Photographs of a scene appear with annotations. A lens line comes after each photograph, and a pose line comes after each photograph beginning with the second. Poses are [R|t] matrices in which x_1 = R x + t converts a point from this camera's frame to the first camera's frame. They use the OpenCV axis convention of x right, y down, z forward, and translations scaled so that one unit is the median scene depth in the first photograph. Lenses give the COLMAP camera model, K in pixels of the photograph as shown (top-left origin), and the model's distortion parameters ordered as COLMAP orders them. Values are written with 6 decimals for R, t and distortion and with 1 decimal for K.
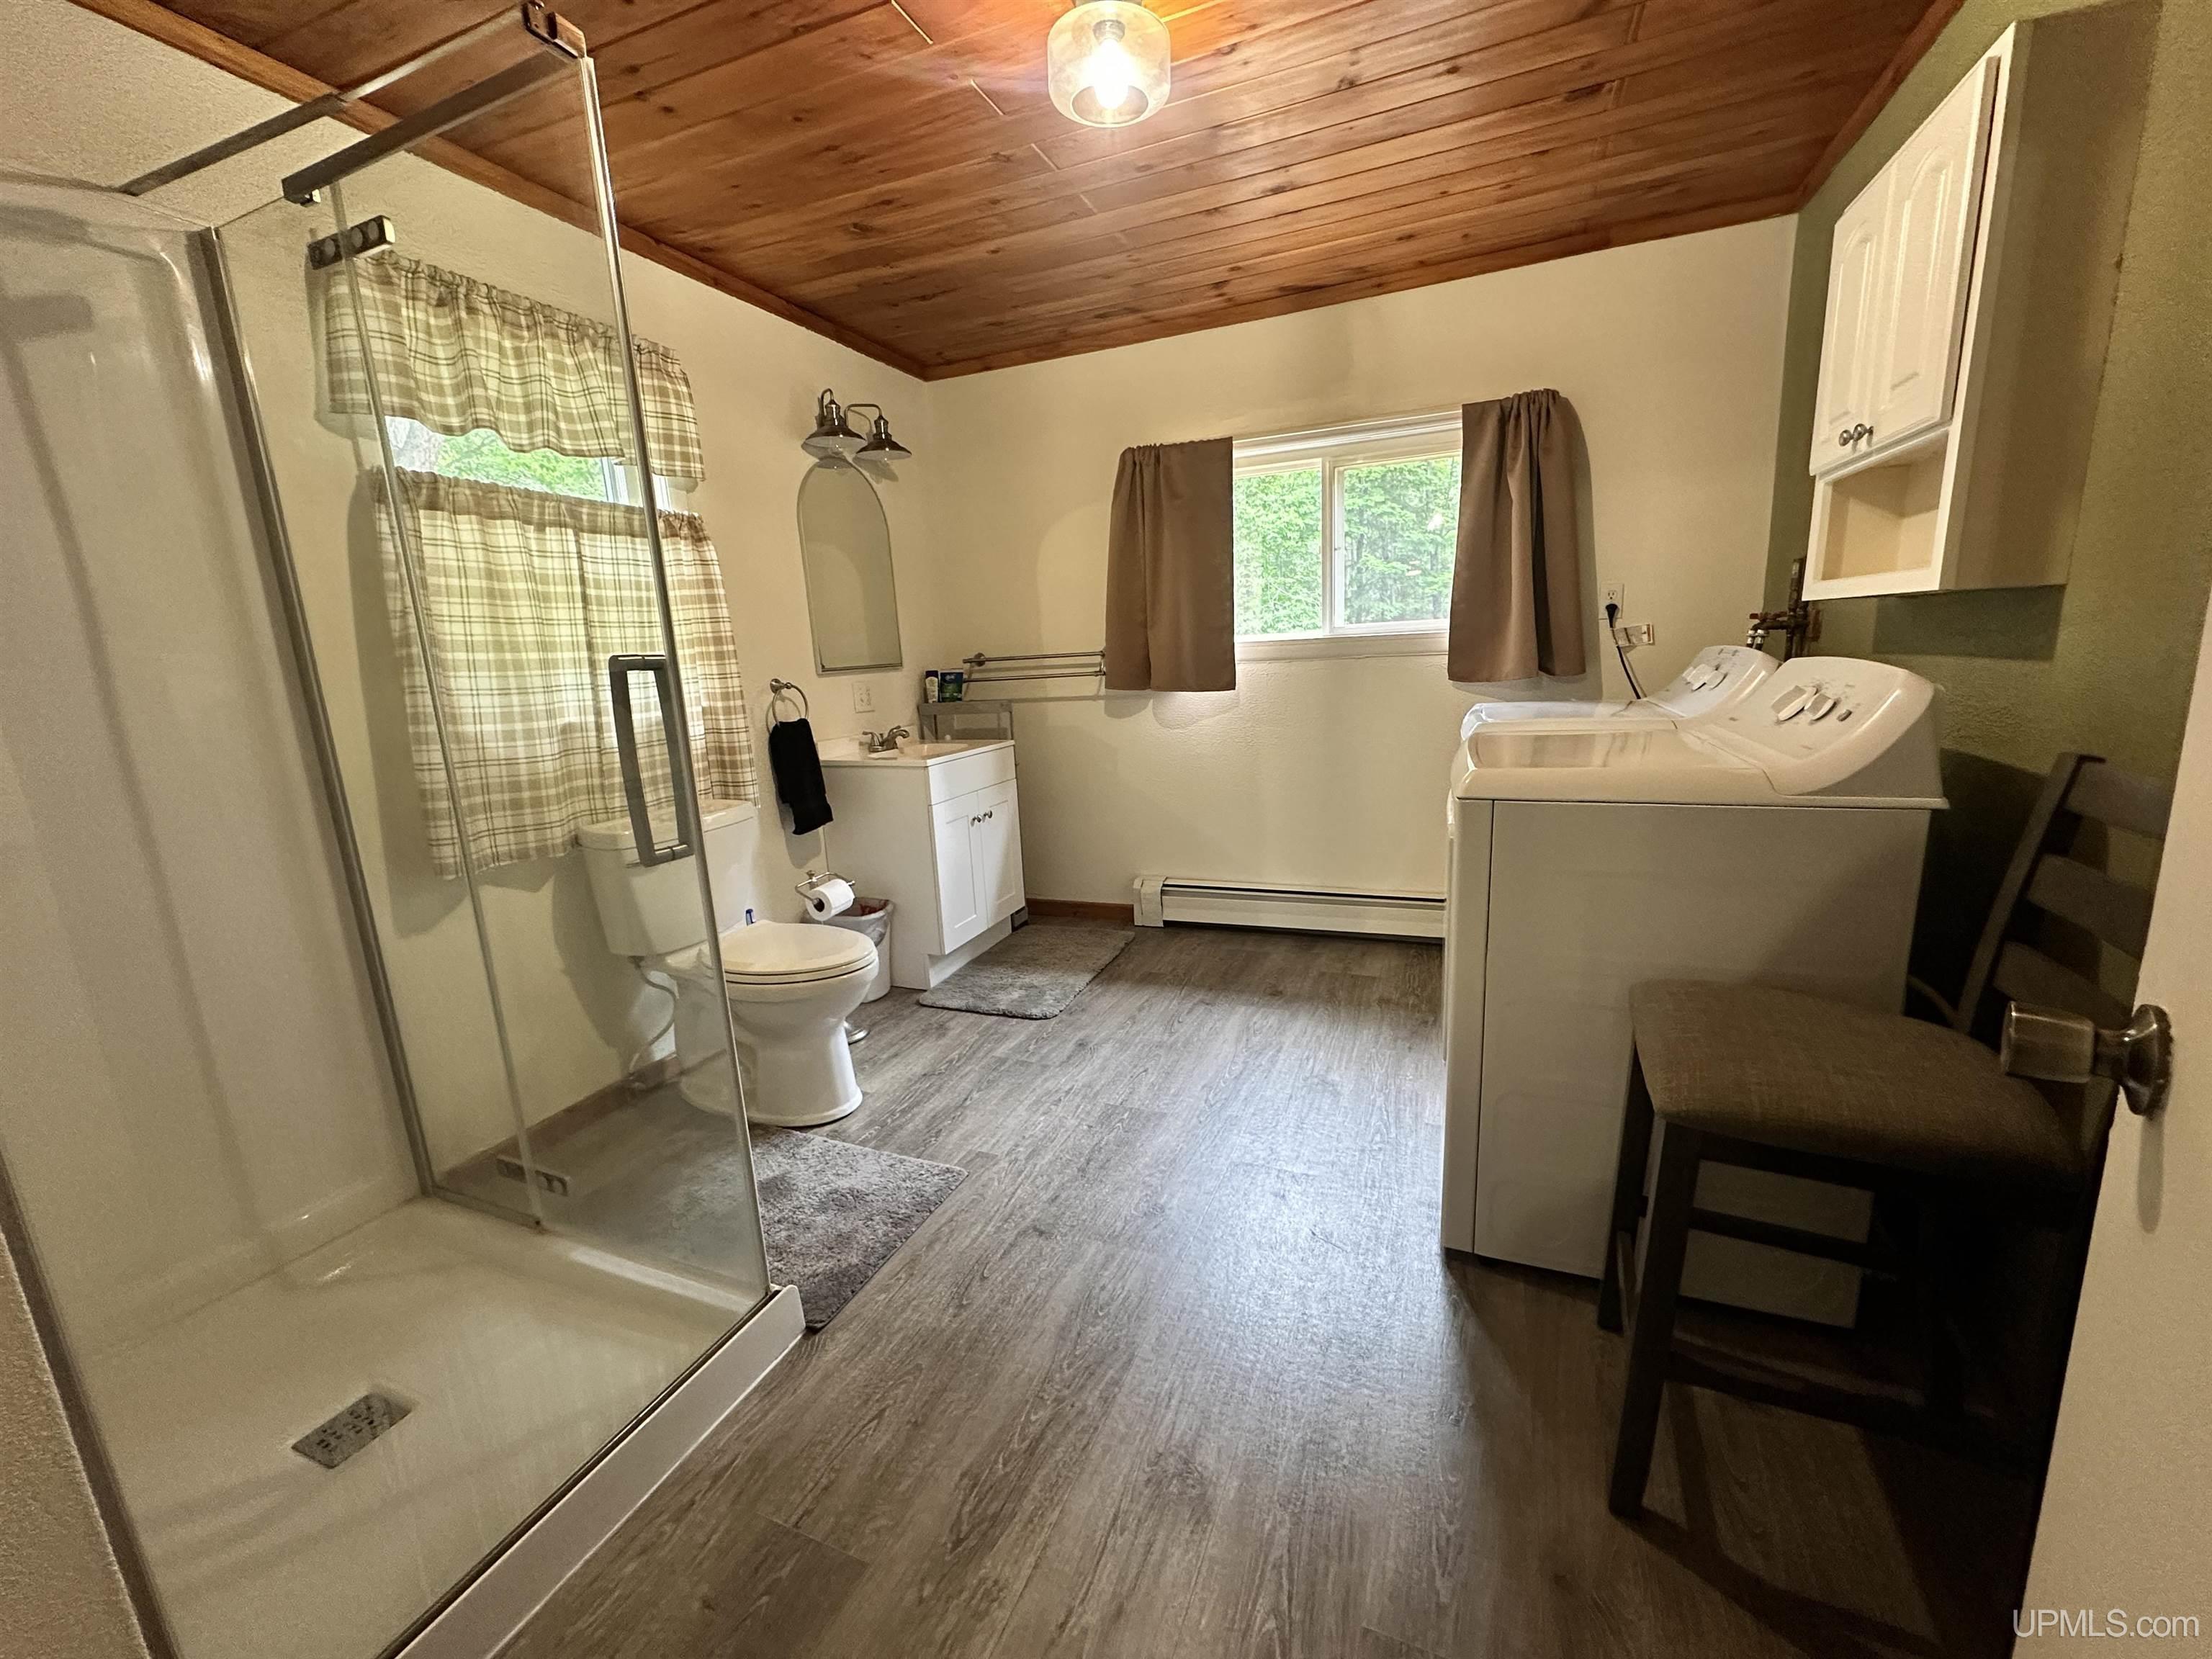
lens RADIAL K [[896.1, 0, 1113.3], [0, 896.1, 830.1], [0, 0, 1]] dist [-0.001131, -0.000146]
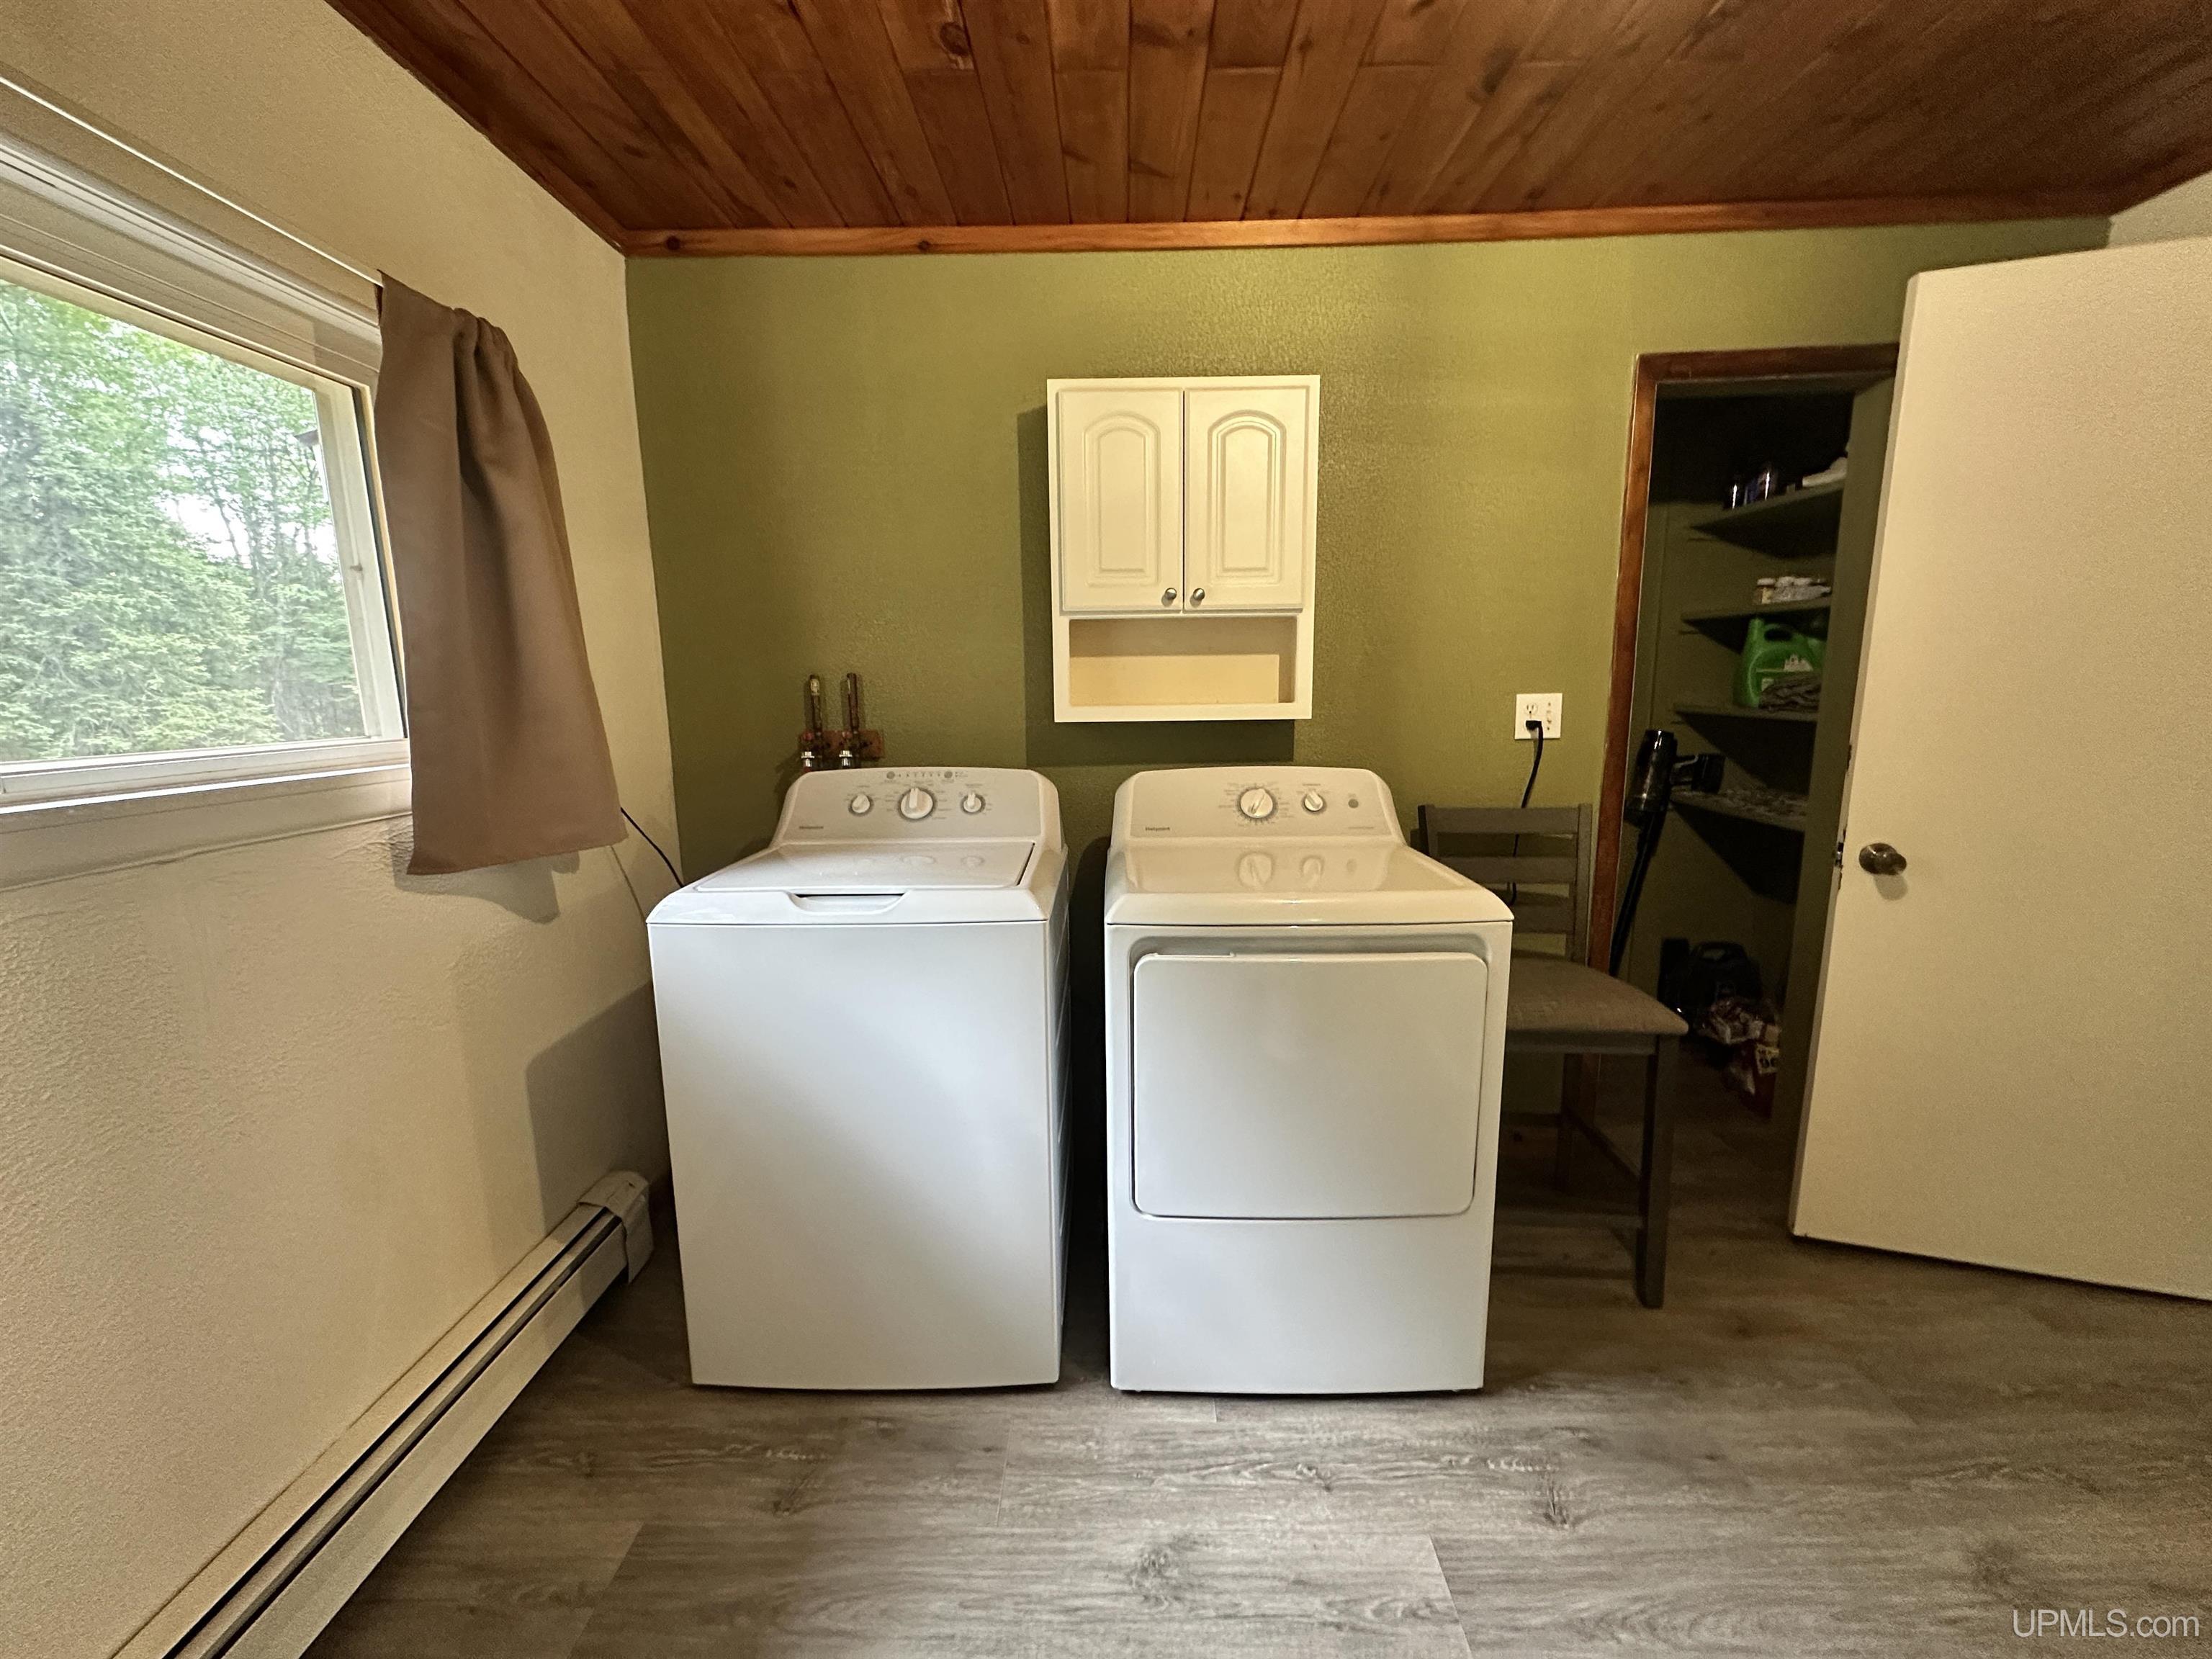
lens RADIAL K [[896.1, 0, 1118.8], [0, 896.1, 819.6], [0, 0, 1]] dist [-0.001131, -0.000146]
pose [[-0.370404, -0.083918, 0.925072, -0.193426], [0.220201, 0.959588, 0.175219, -0.221824], [-0.902392, 0.268604, -0.336957, 0.951801]]
